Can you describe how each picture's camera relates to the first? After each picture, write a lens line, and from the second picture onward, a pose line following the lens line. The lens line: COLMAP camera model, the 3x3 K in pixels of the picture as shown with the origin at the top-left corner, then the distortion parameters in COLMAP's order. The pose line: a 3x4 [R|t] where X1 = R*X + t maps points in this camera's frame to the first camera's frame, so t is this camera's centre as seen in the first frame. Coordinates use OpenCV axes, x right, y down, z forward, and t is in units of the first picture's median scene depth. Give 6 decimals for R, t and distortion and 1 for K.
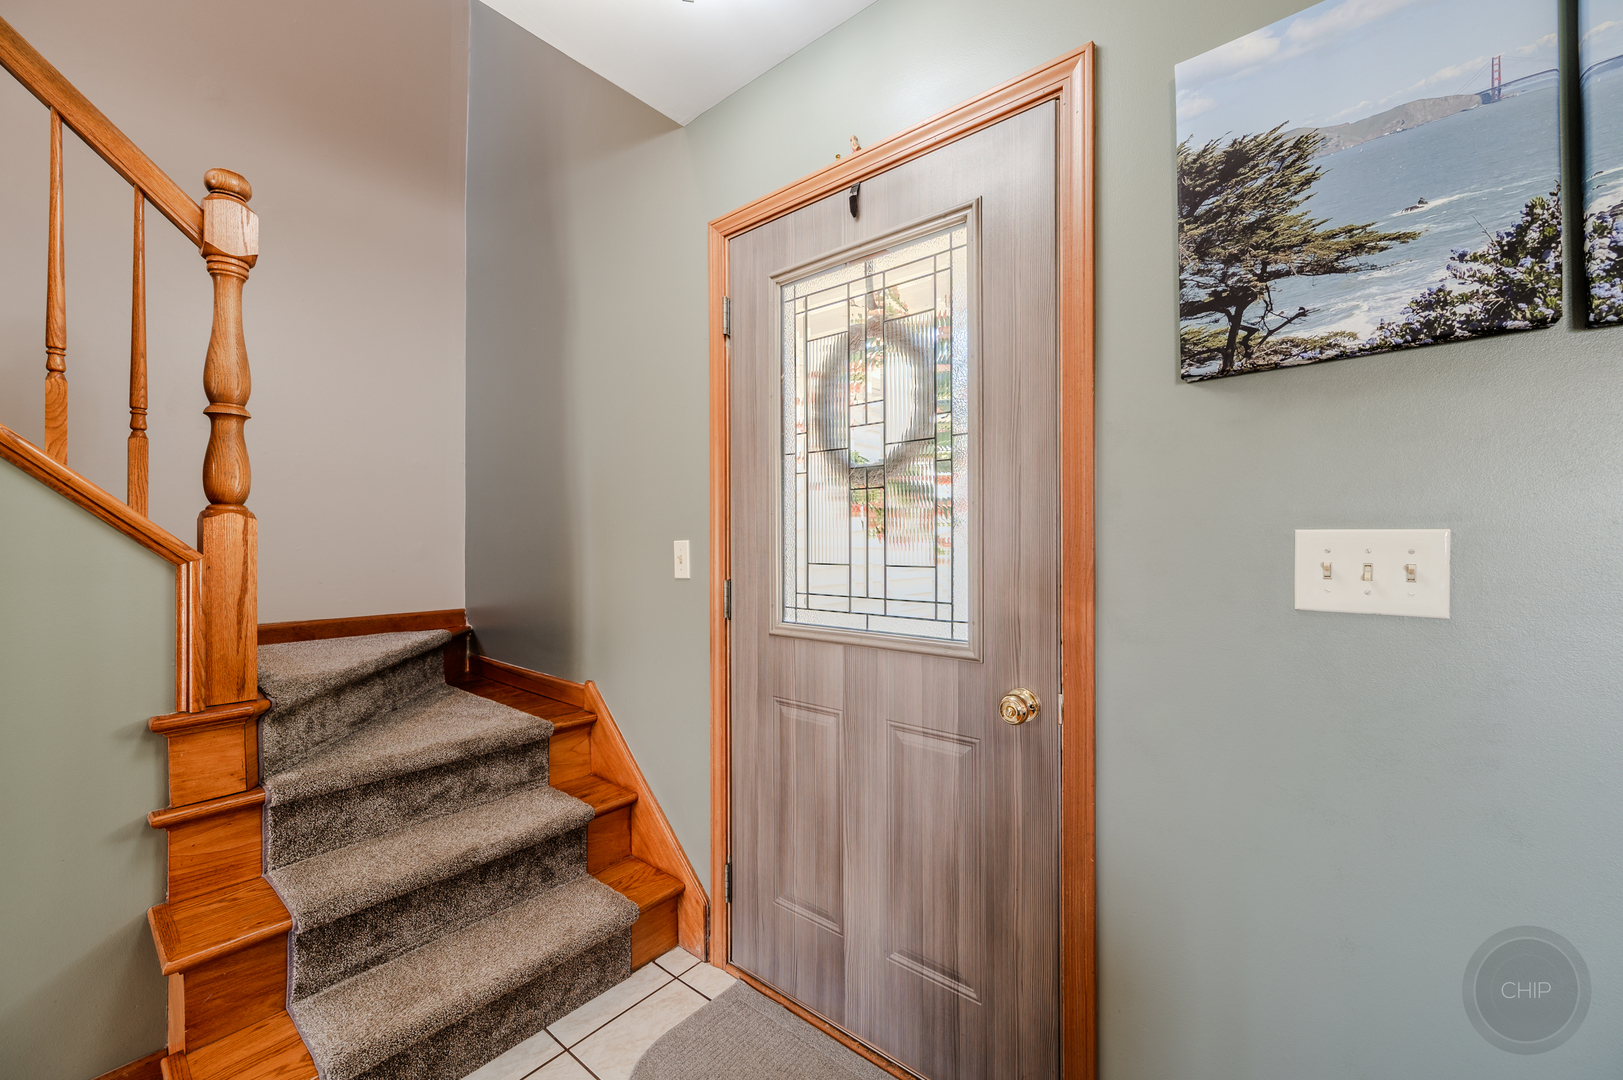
lens RADIAL K [[647.8, 0, 816.8], [0, 647.8, 540.7], [0, 0, 1]] dist [0.001679, 0.000132]
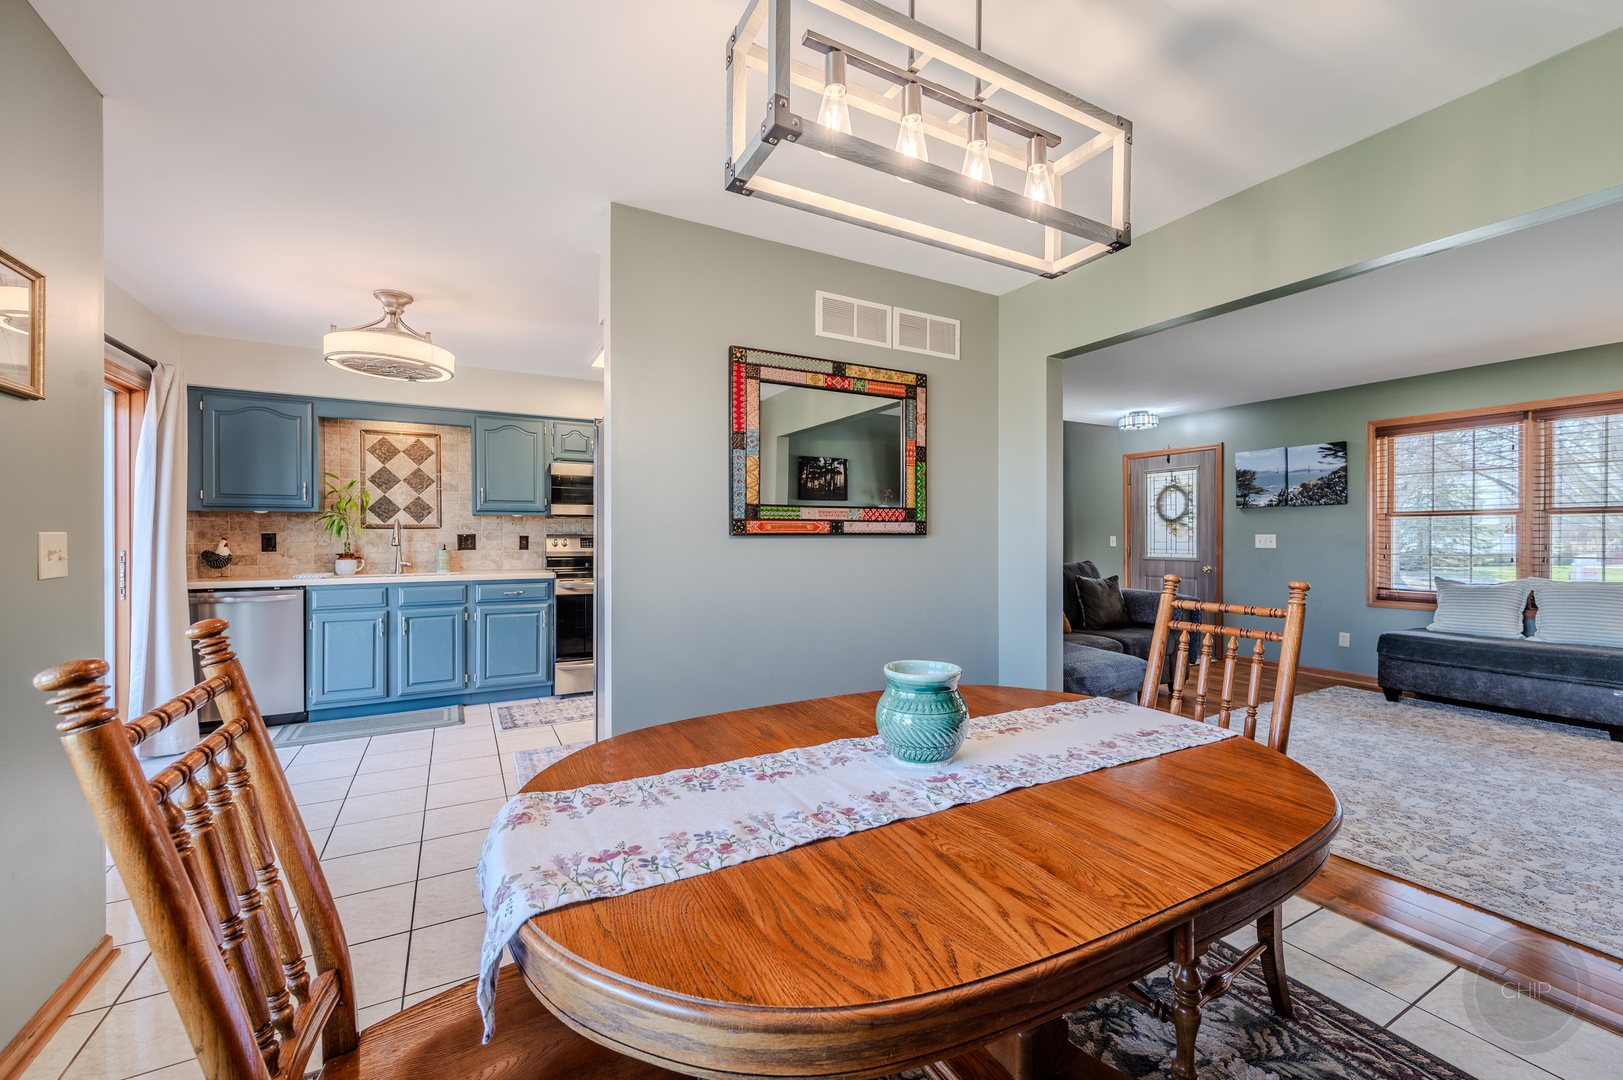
lens RADIAL K [[647.8, 0, 817.3], [0, 647.8, 541.5], [0, 0, 1]] dist [0.001679, 0.000132]
pose [[0.930614, -0.000850, -0.366001, -0.825908], [0.005801, 0.999906, 0.012426, -0.051146], [0.365956, -0.013687, 0.930532, -5.973564]]
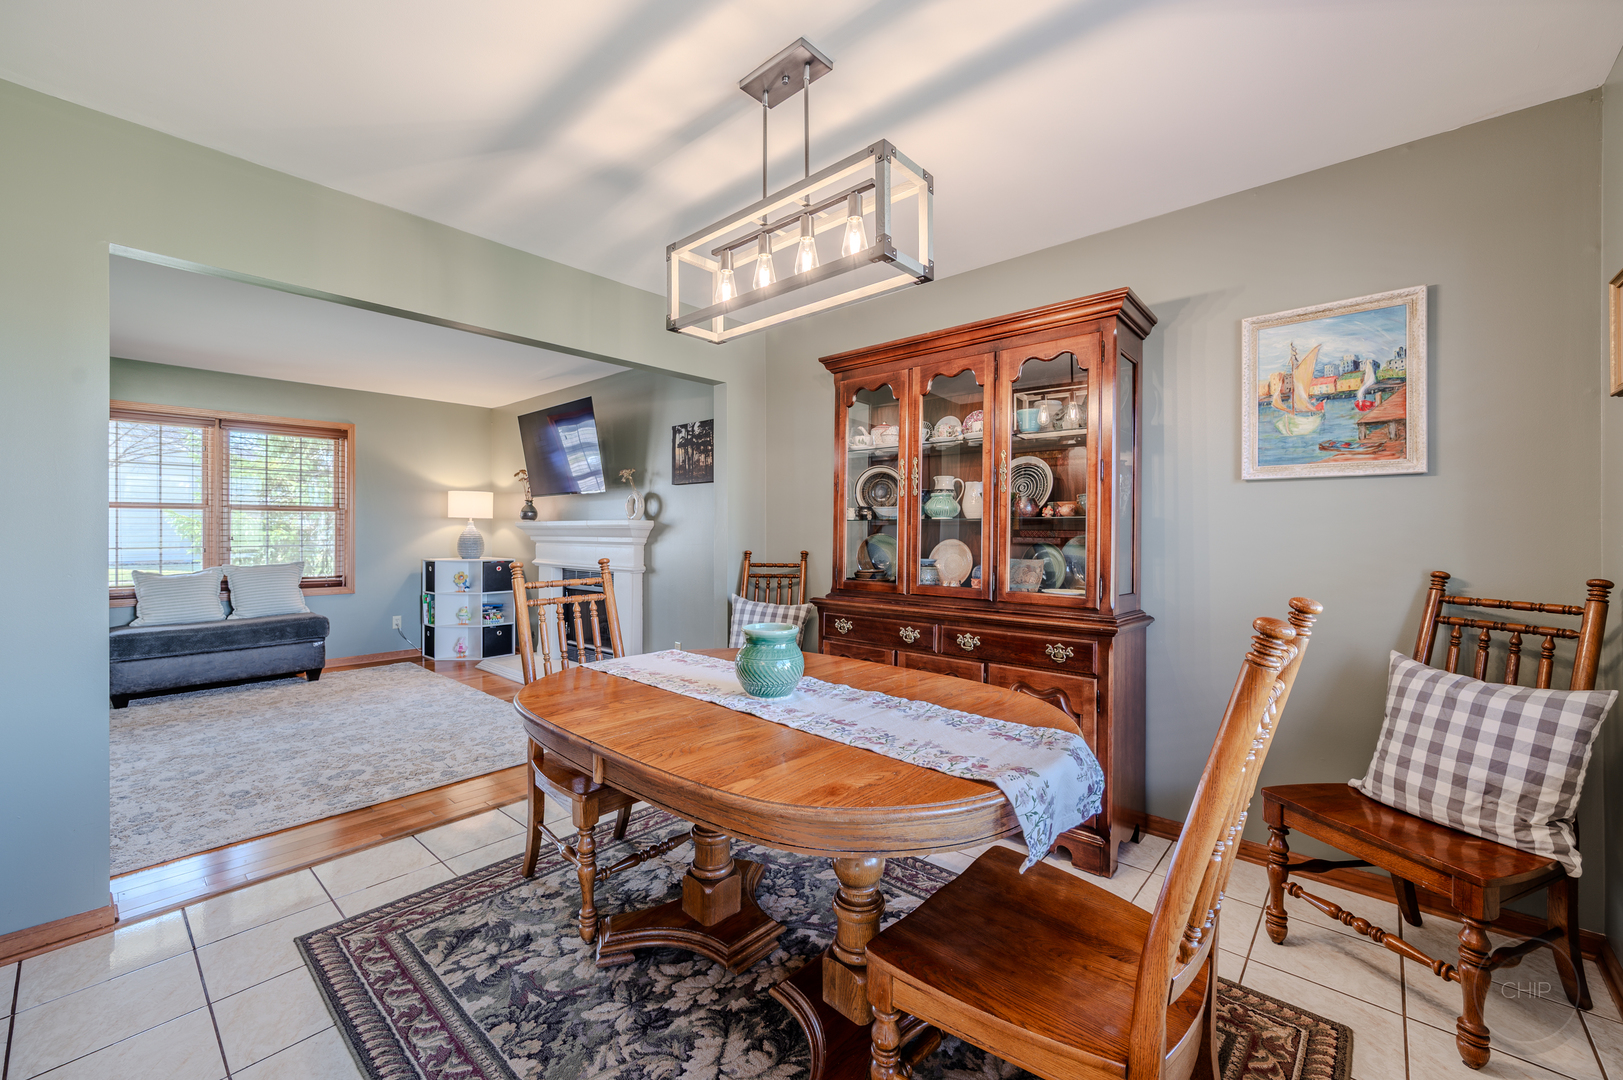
lens RADIAL K [[647.8, 0, 812.4], [0, 647.8, 531.7], [0, 0, 1]] dist [0.001679, 0.000132]
pose [[0.040174, -0.007709, 0.999163, -2.781538], [-0.007029, 0.999943, 0.007998, -0.056094], [-0.999168, -0.007344, 0.040117, -4.906437]]
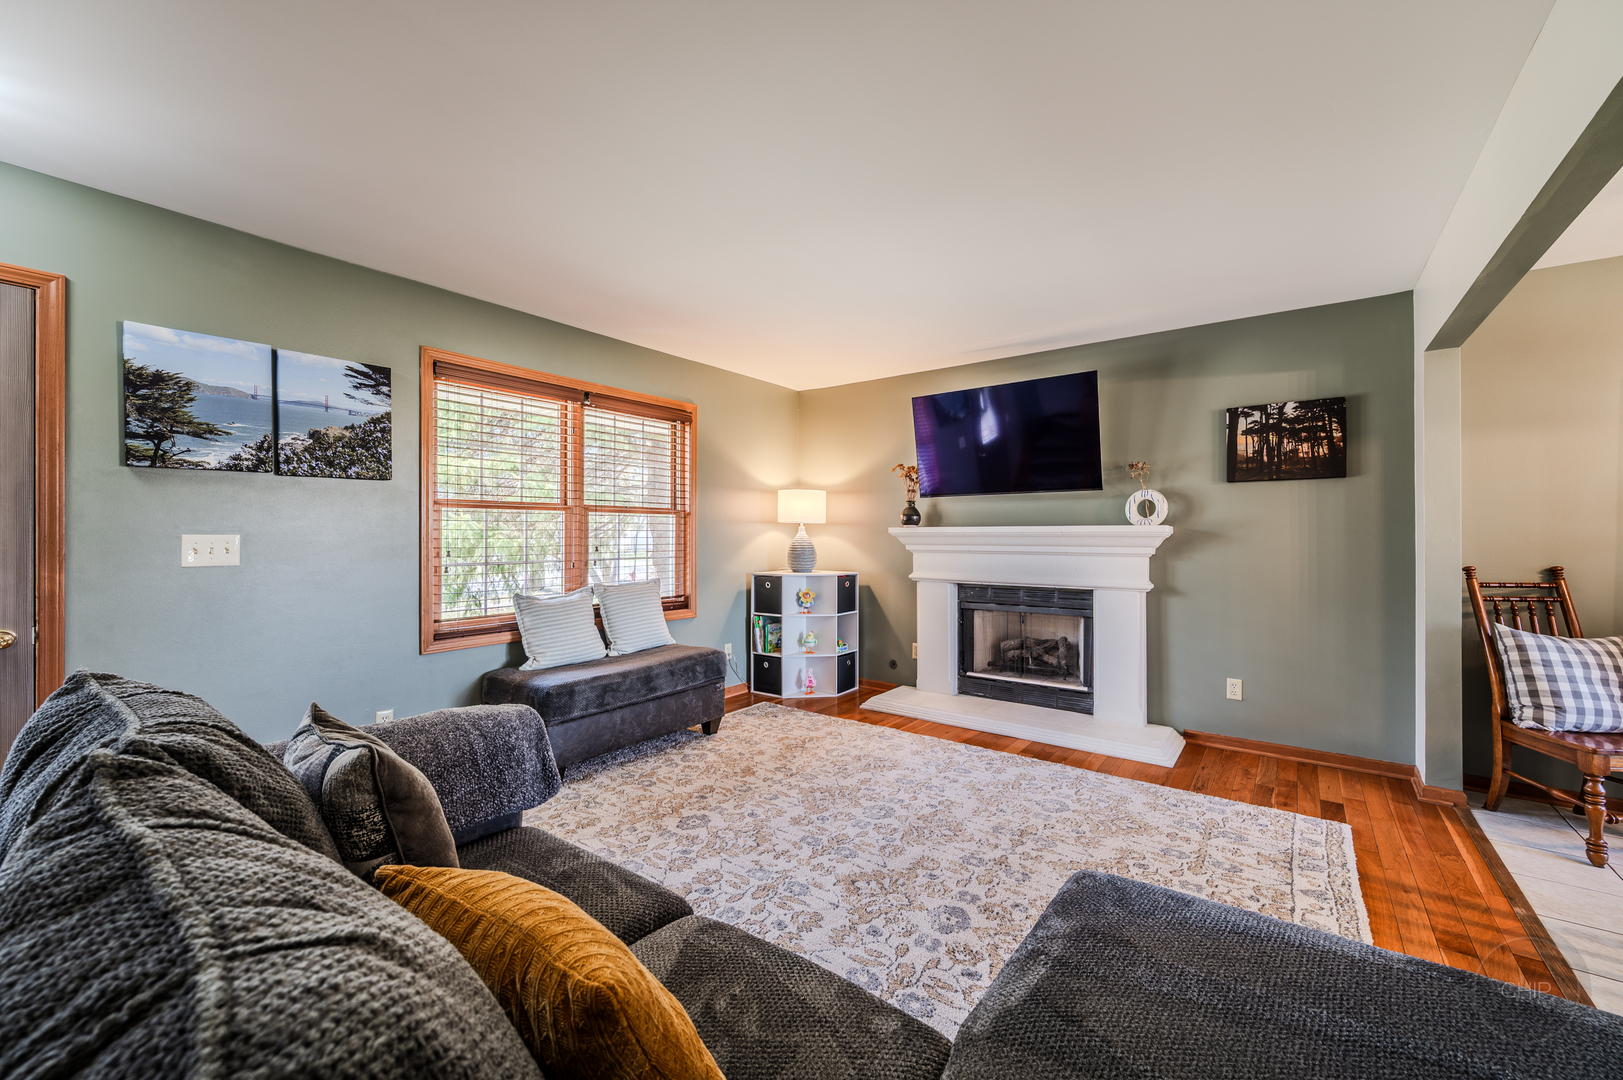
lens RADIAL K [[647.8, 0, 799.4], [0, 647.8, 535.2], [0, 0, 1]] dist [0.001679, 0.000132]
pose [[-0.042323, -0.008227, 0.999070, -1.800865], [-0.008012, 0.999937, 0.007895, -0.052592], [-0.999072, -0.007671, -0.042386, -1.225413]]
